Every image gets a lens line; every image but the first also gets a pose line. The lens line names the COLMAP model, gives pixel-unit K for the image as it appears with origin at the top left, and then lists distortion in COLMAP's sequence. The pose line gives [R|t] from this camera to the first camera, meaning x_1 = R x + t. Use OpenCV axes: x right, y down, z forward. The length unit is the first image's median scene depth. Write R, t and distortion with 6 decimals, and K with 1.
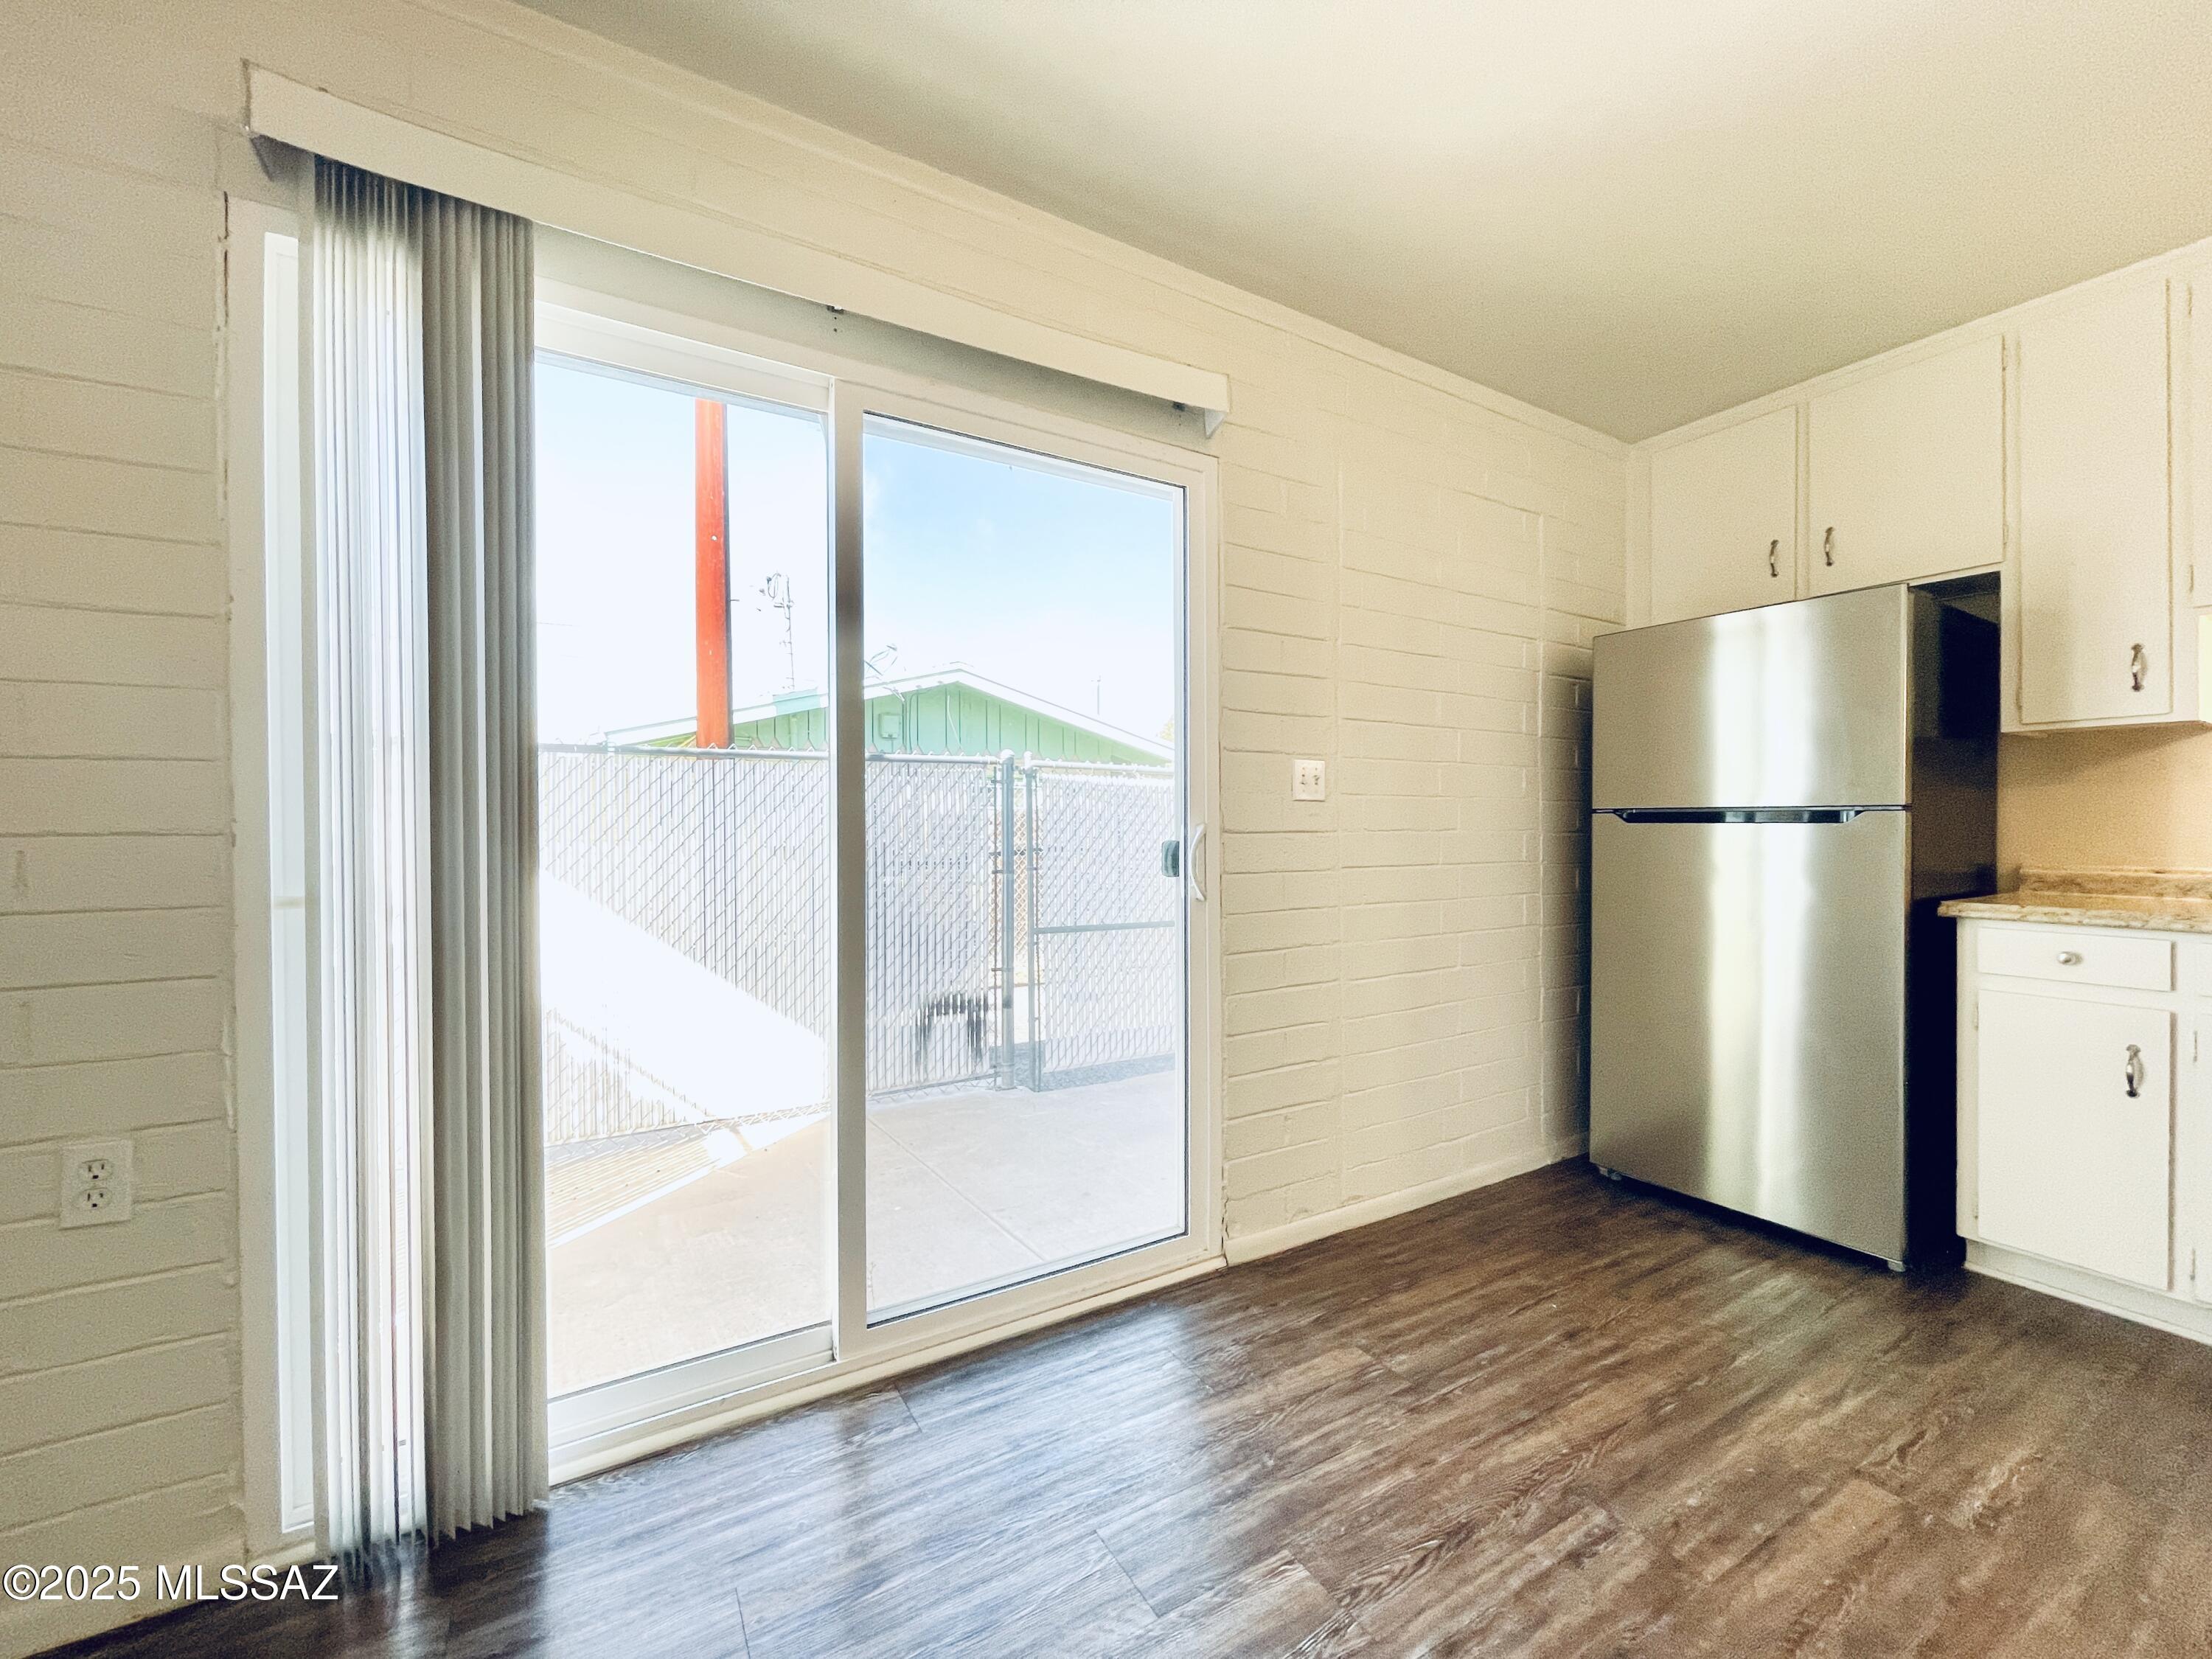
lens RADIAL K [[892.2, 0, 1104.7], [0, 892.2, 834.1], [0, 0, 1]] dist [0.002371, -0.001236]
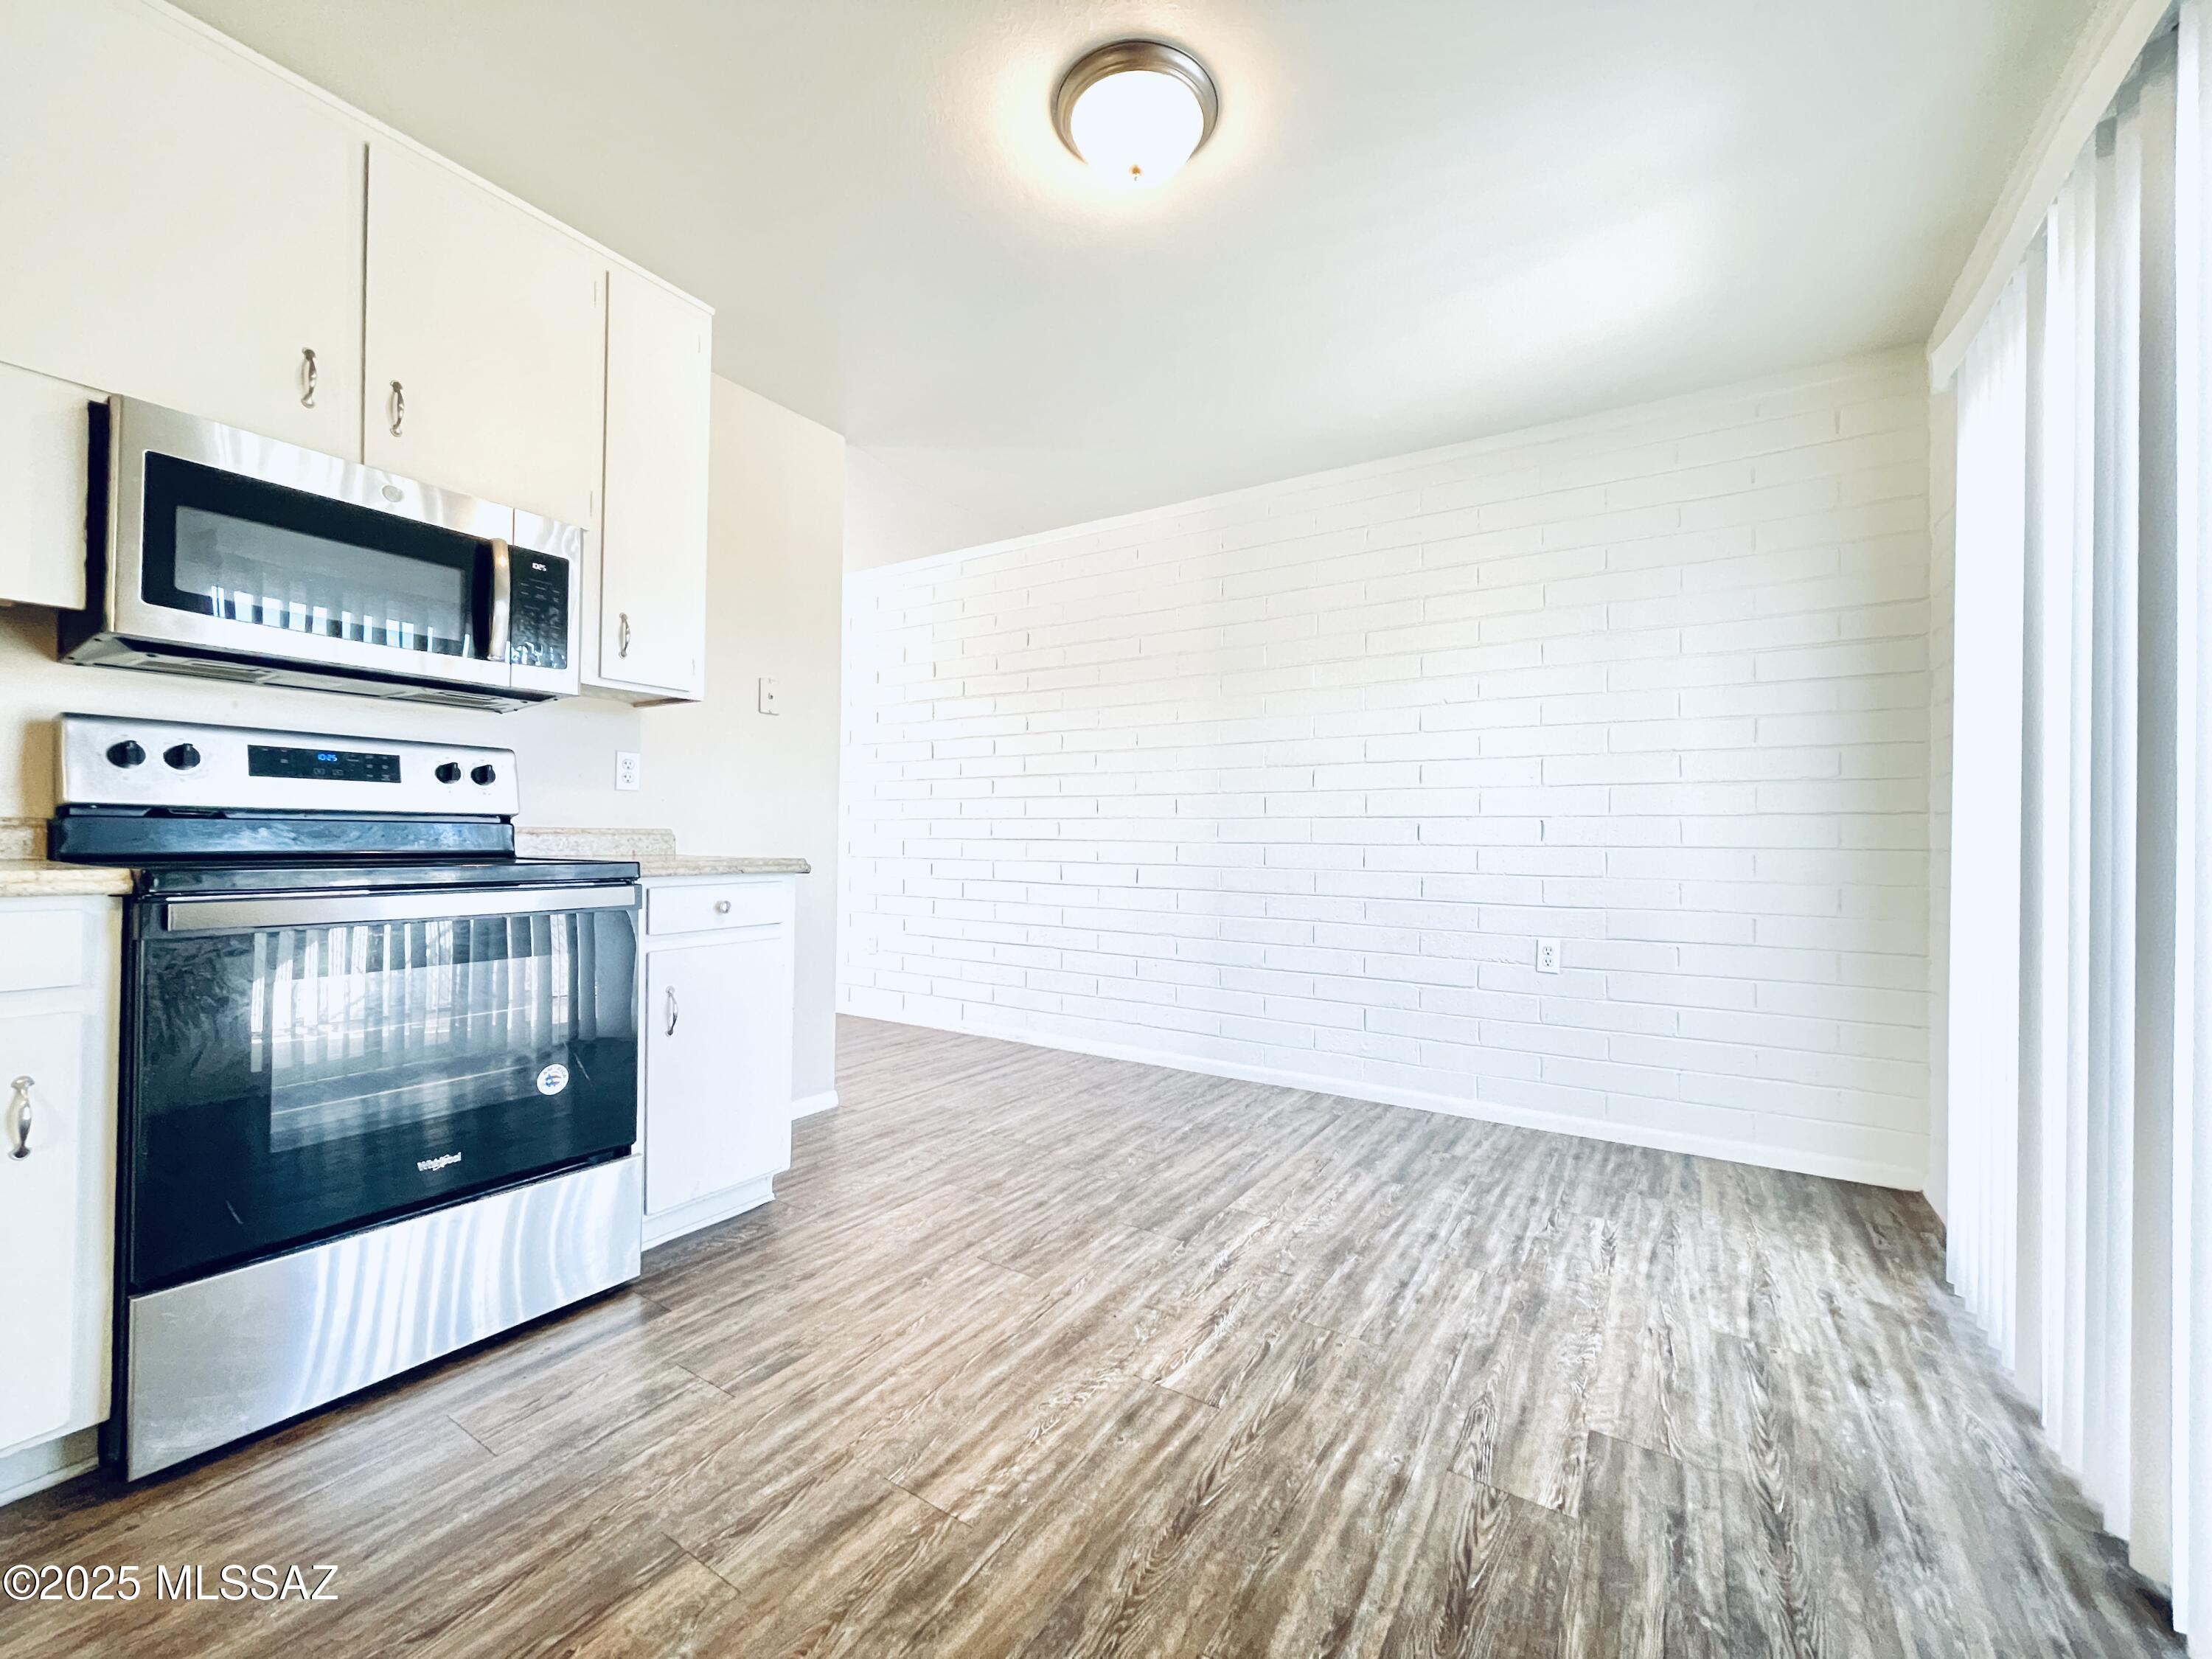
lens RADIAL K [[892.2, 0, 1108.0], [0, 892.2, 831.5], [0, 0, 1]] dist [0.002371, -0.001236]
pose [[-0.891104, -0.017521, -0.453460, 0.772295], [-0.016972, 0.999842, -0.005279, 0.054737], [0.453481, 0.002992, -0.891261, 1.141565]]
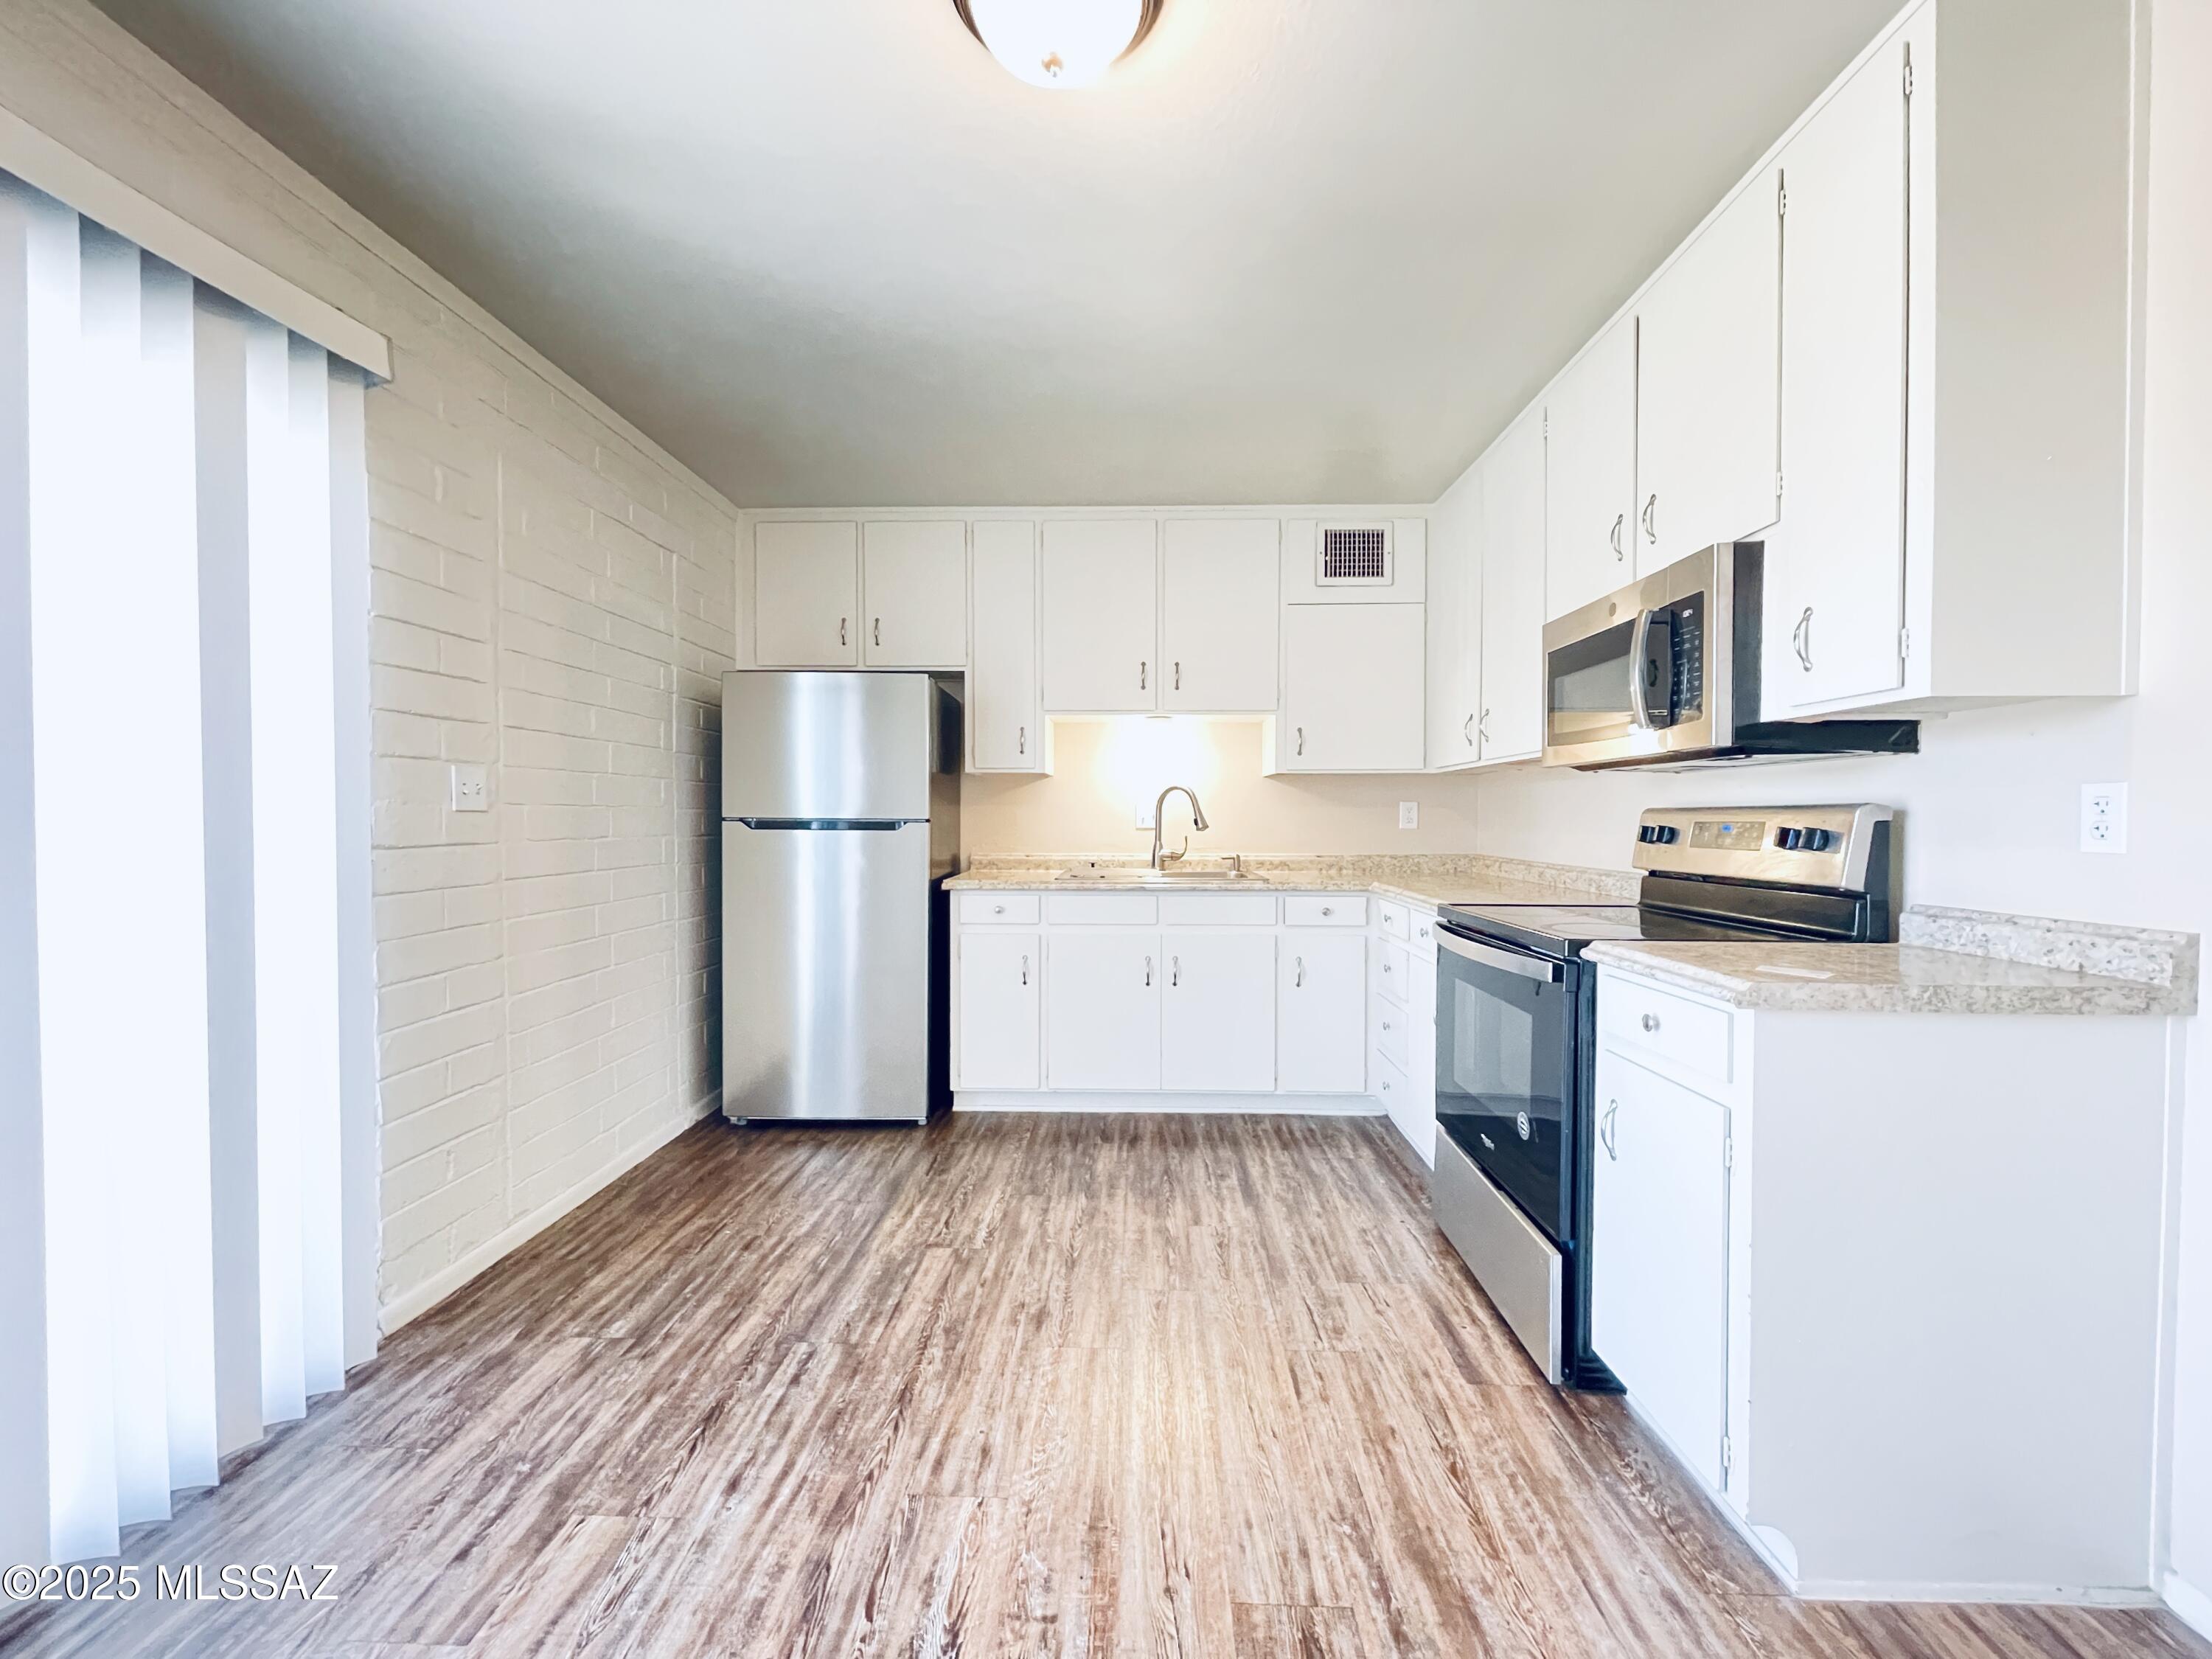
lens RADIAL K [[892.2, 0, 1104.0], [0, 892.2, 830.1], [0, 0, 1]] dist [0.002371, -0.001236]
pose [[0.543653, -0.010843, 0.839240, -0.247694], [0.003562, 0.999937, 0.010612, -0.031804], [-0.839303, -0.002780, 0.543657, -0.095614]]
